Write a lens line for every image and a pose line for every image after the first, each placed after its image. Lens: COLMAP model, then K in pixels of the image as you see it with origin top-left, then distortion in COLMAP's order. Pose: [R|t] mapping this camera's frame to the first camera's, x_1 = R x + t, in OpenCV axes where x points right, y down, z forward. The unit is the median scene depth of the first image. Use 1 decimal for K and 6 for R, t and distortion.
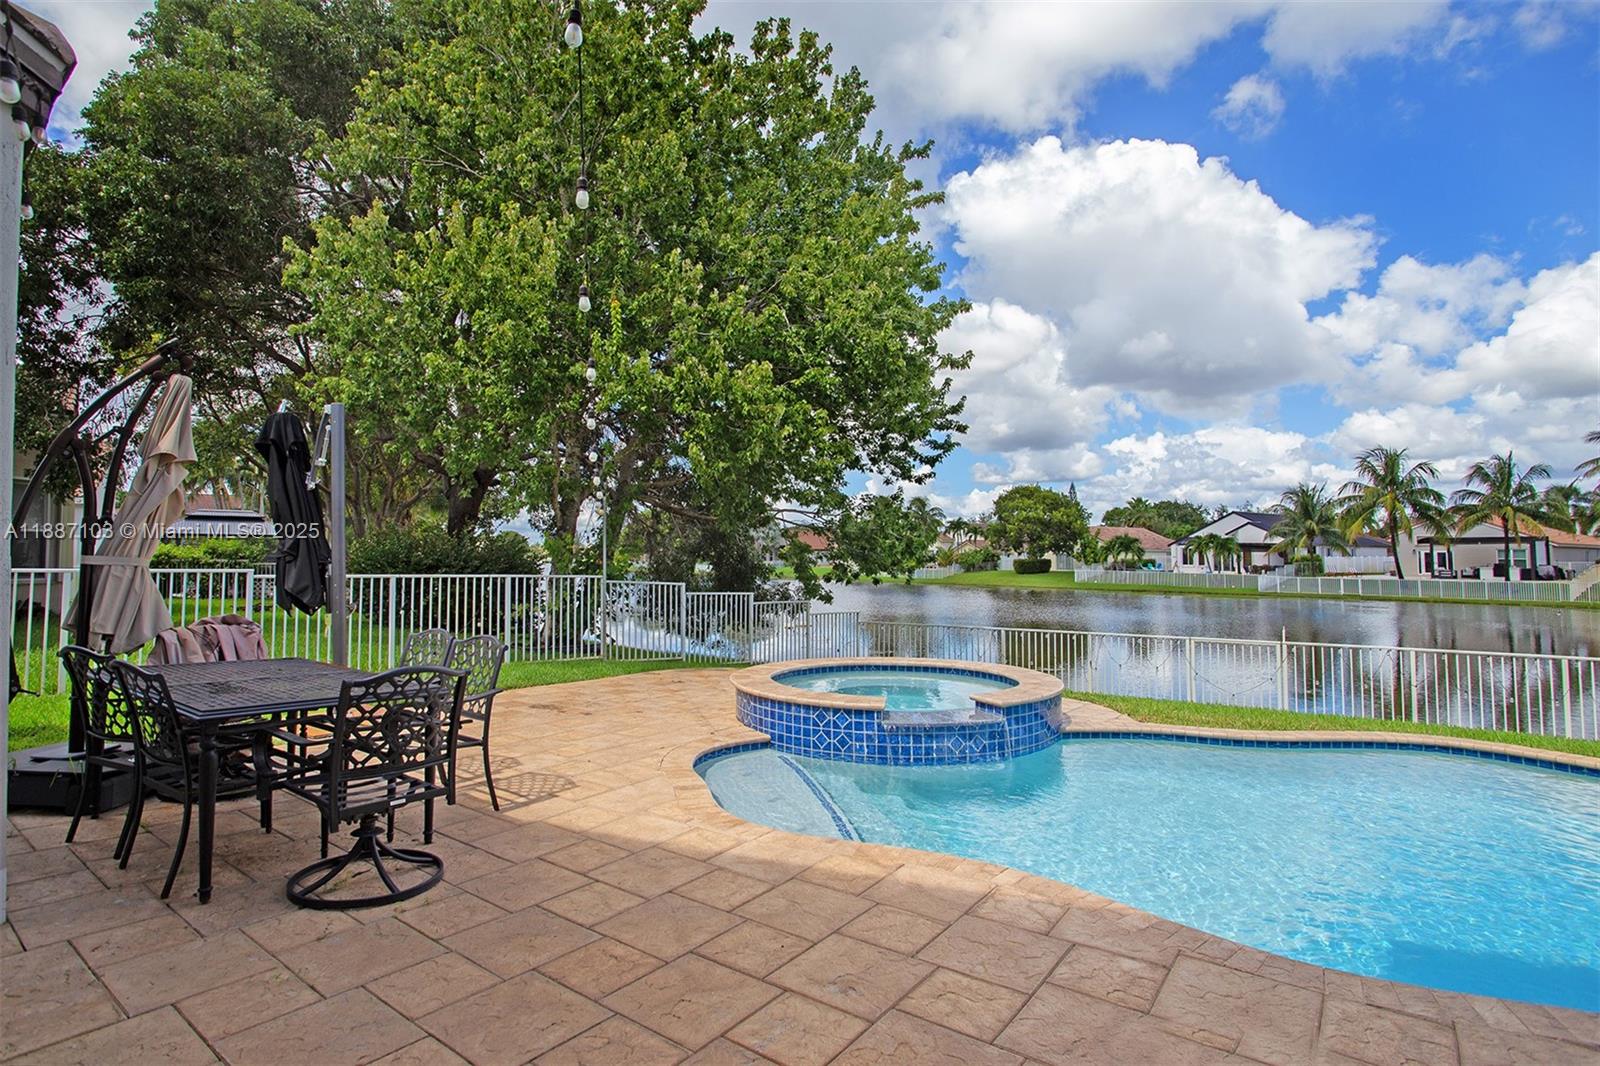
lens RADIAL K [[779.7, 0, 742.0], [0, 779.7, 538.7], [0, 0, 1]] dist [-0.027723, 0.009199]
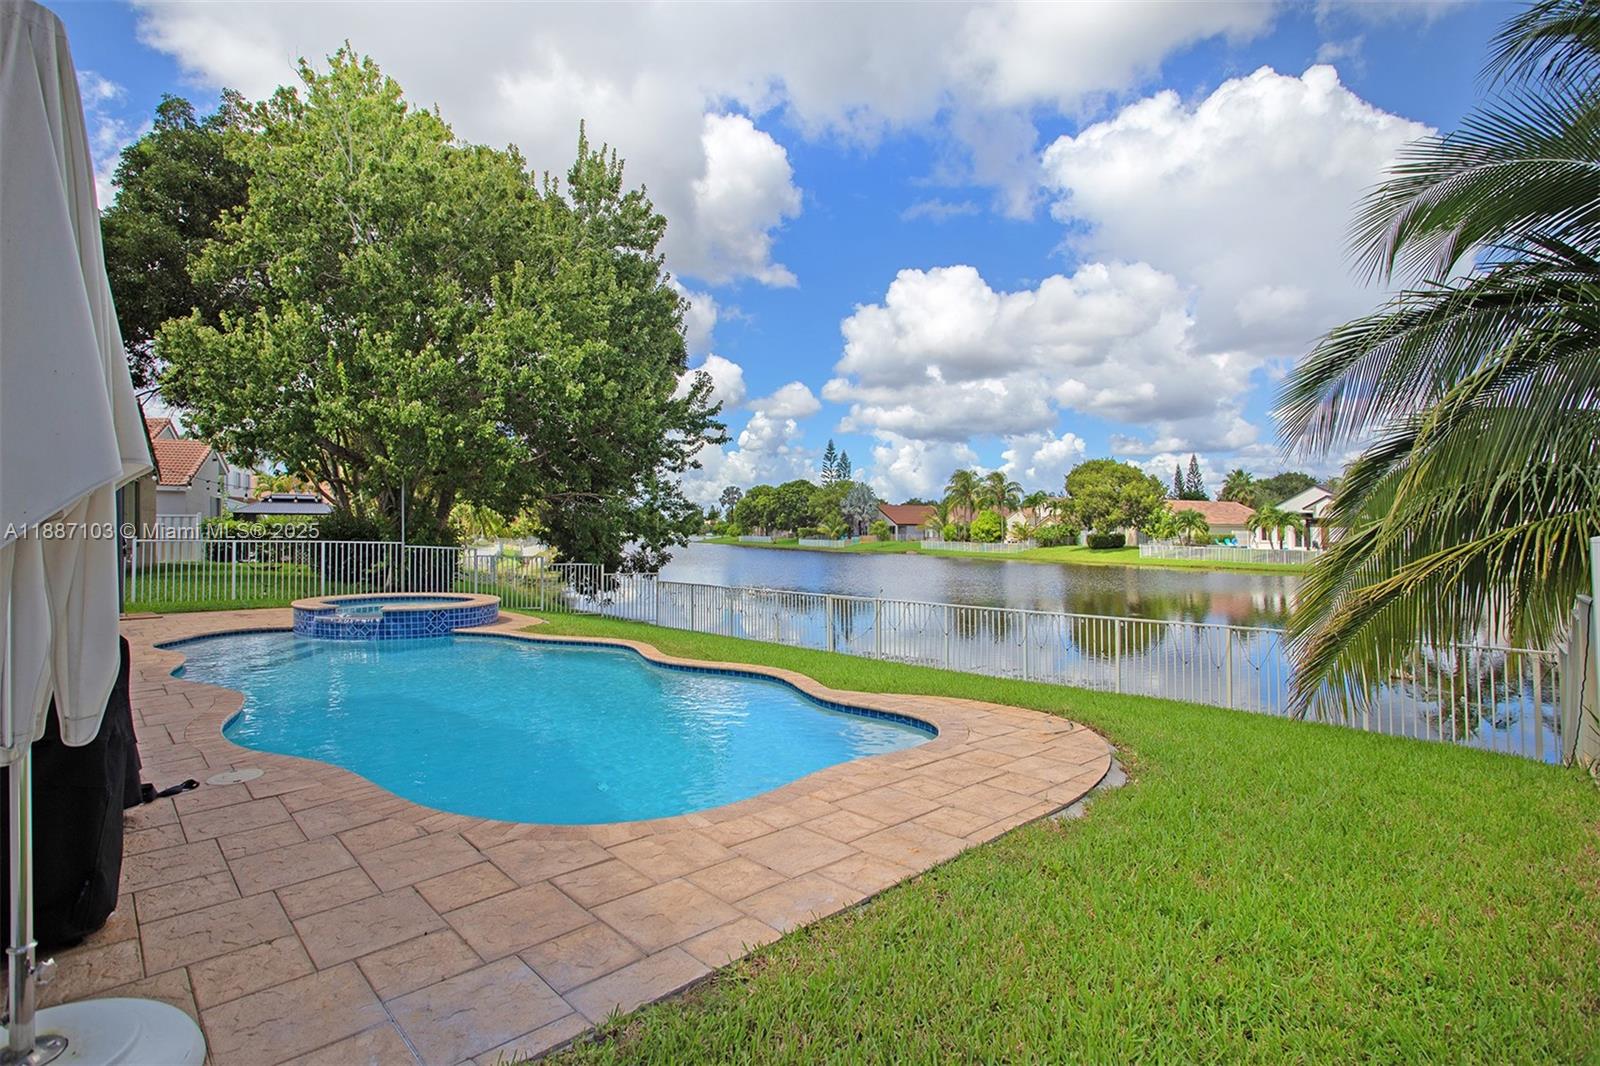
lens RADIAL K [[779.7, 0, 732.9], [0, 779.7, 540.4], [0, 0, 1]] dist [-0.027723, 0.009199]
pose [[0.983071, 0.003328, -0.183196, 0.098694], [0.002921, 0.999423, 0.033832, -0.000569], [0.183203, -0.033794, 0.982494, -0.040877]]
